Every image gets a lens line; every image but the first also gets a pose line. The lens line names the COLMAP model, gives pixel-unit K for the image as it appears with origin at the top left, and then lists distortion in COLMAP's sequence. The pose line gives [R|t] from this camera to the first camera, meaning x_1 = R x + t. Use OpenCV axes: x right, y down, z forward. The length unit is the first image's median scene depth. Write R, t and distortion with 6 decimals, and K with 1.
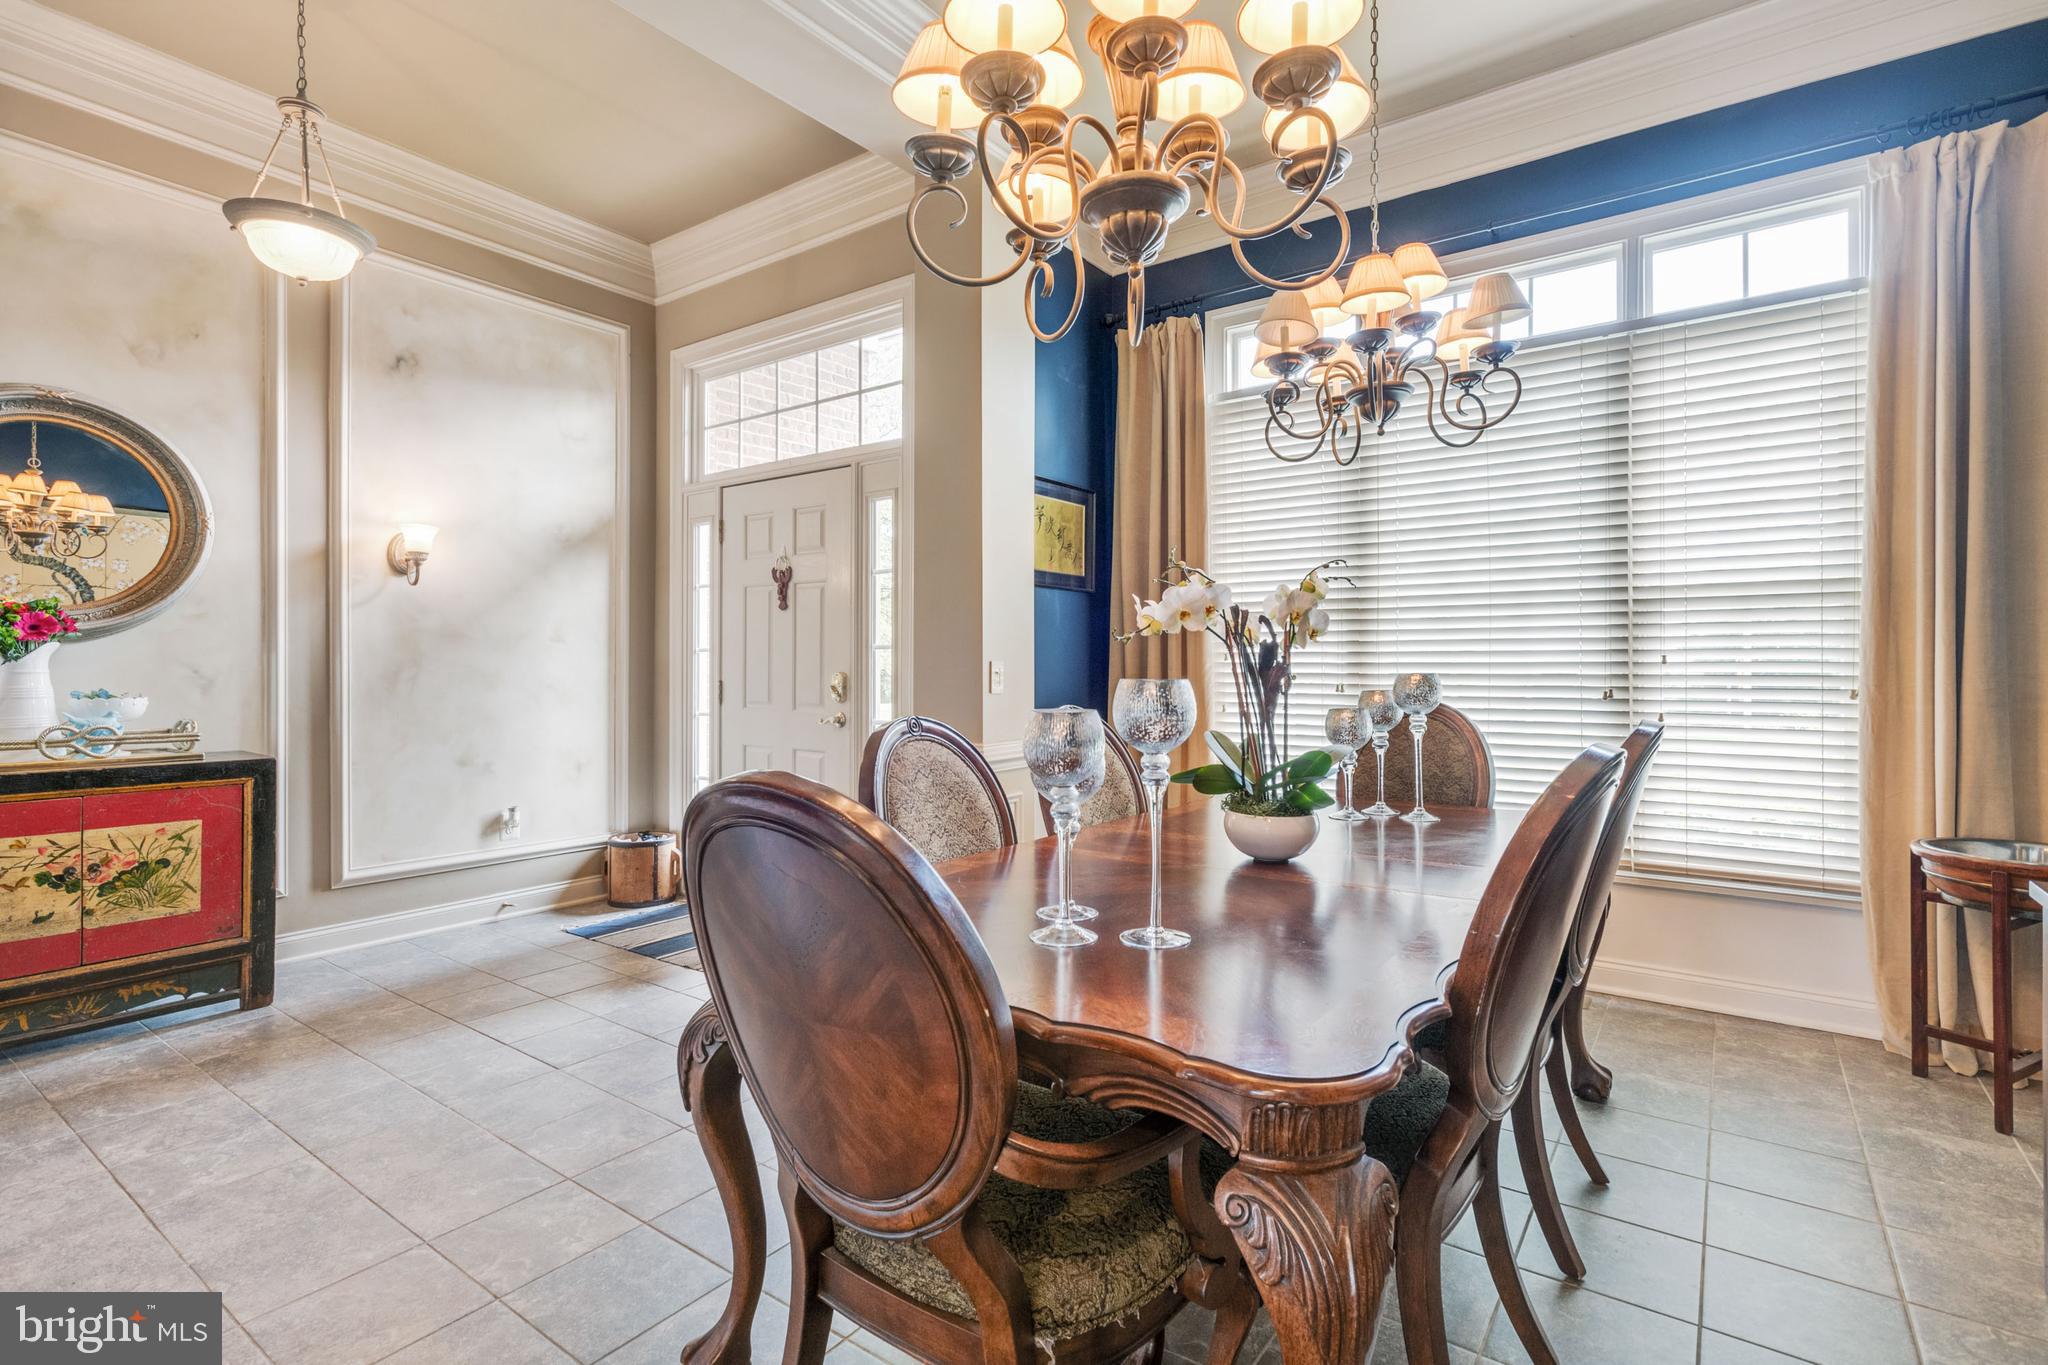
lens RADIAL K [[970.6, 0, 1028.7], [0, 970.6, 676.1], [0, 0, 1]] dist [-0.020592, 0.015087]
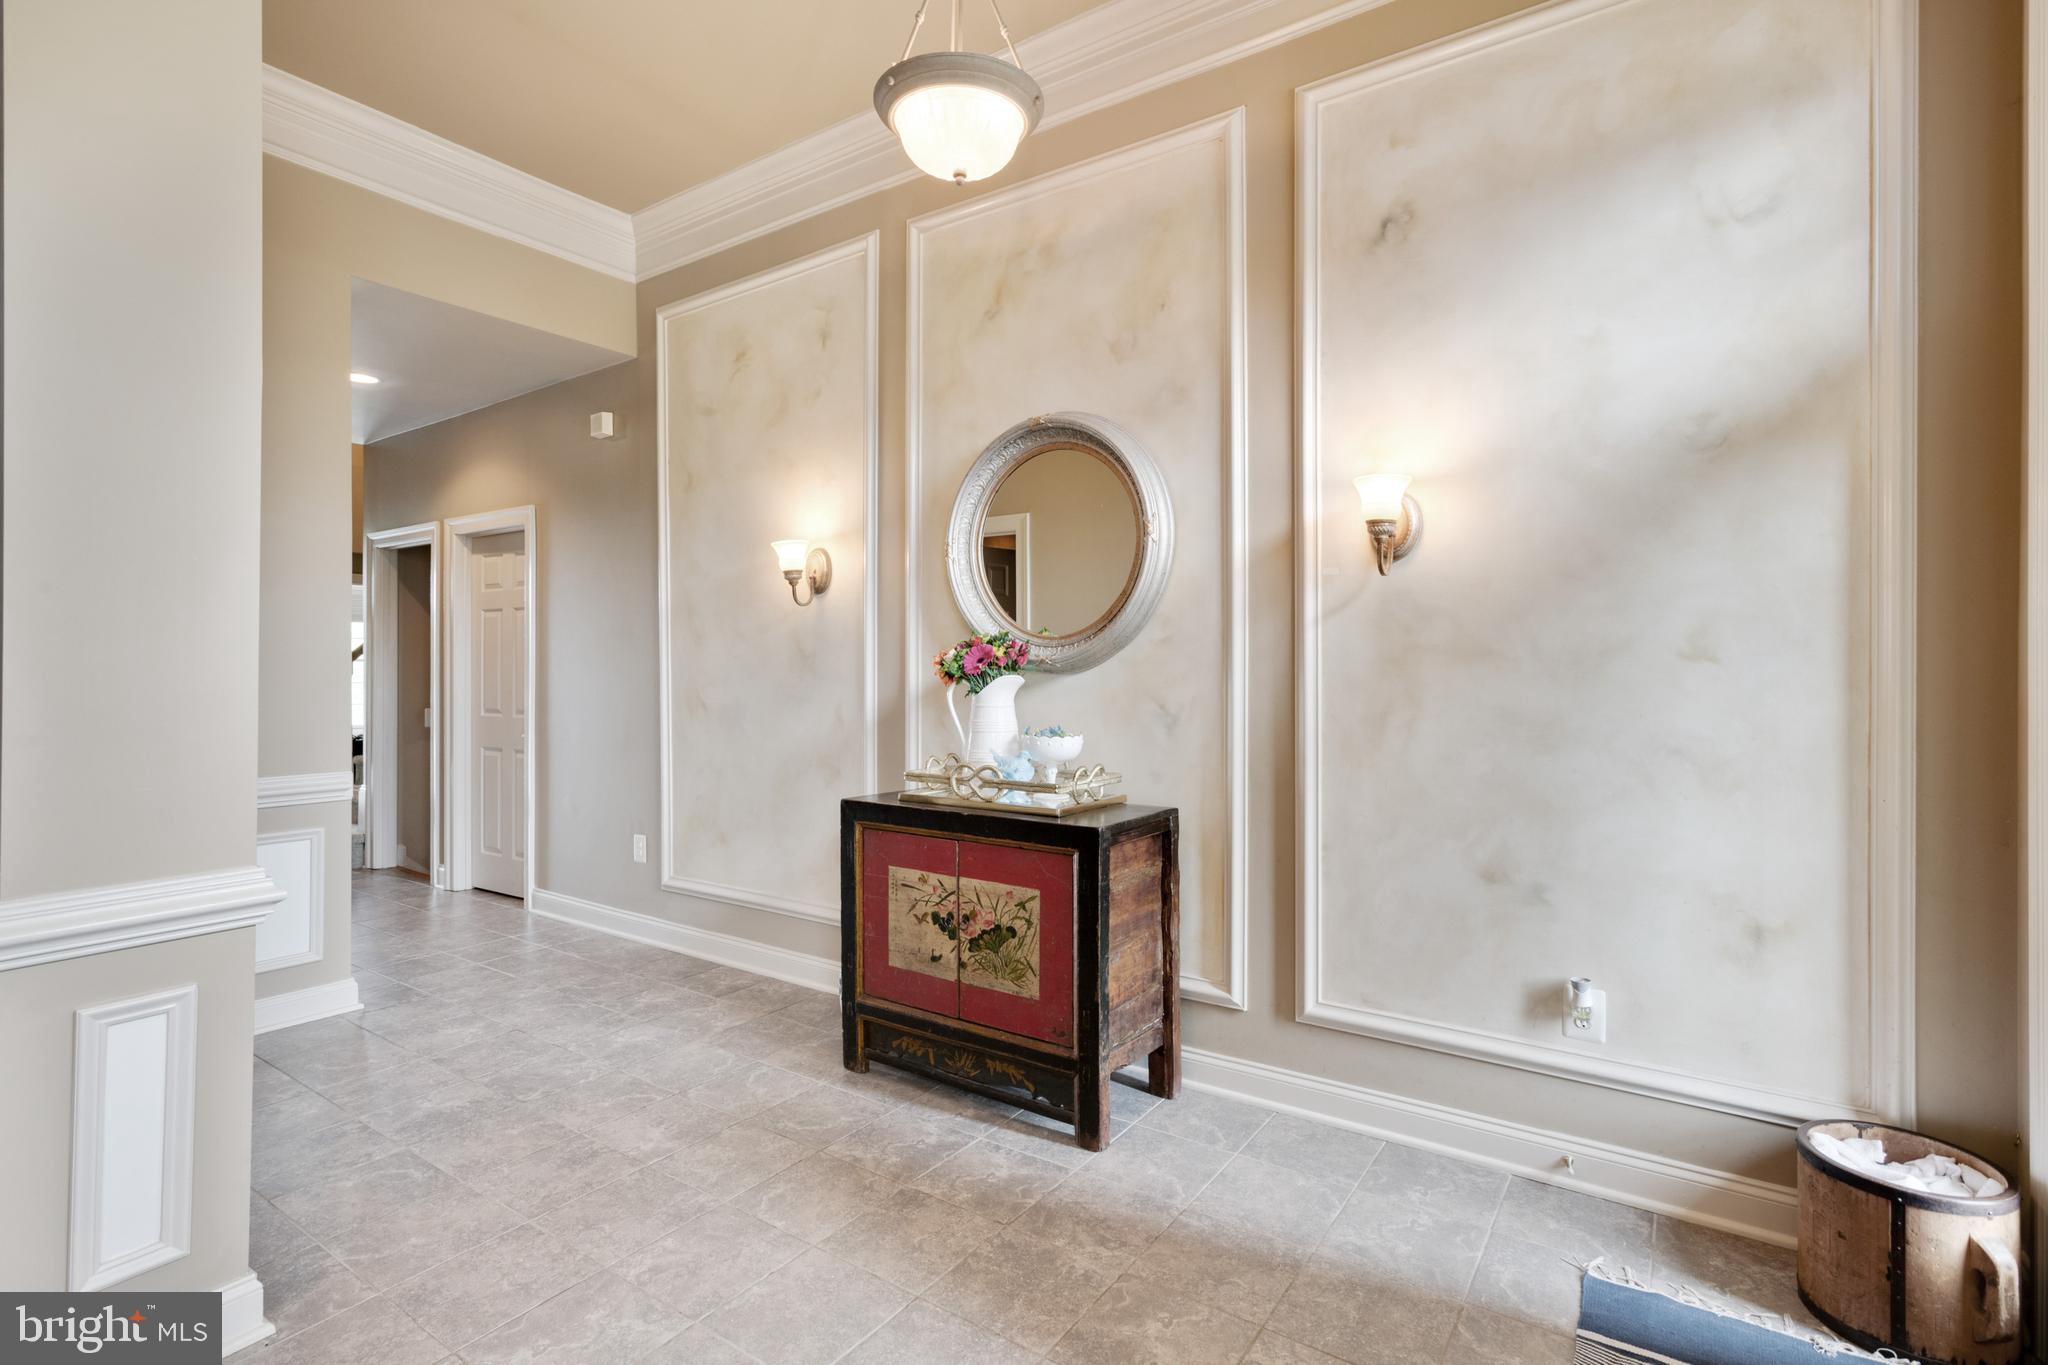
lens RADIAL K [[970.6, 0, 1028.7], [0, 970.6, 676.1], [0, 0, 1]] dist [-0.020592, 0.015087]
pose [[0.025944, 0.002920, -0.999659, -0.029988], [-0.012529, 0.999918, 0.002596, -0.036927], [0.999585, 0.012457, 0.025978, 0.978020]]
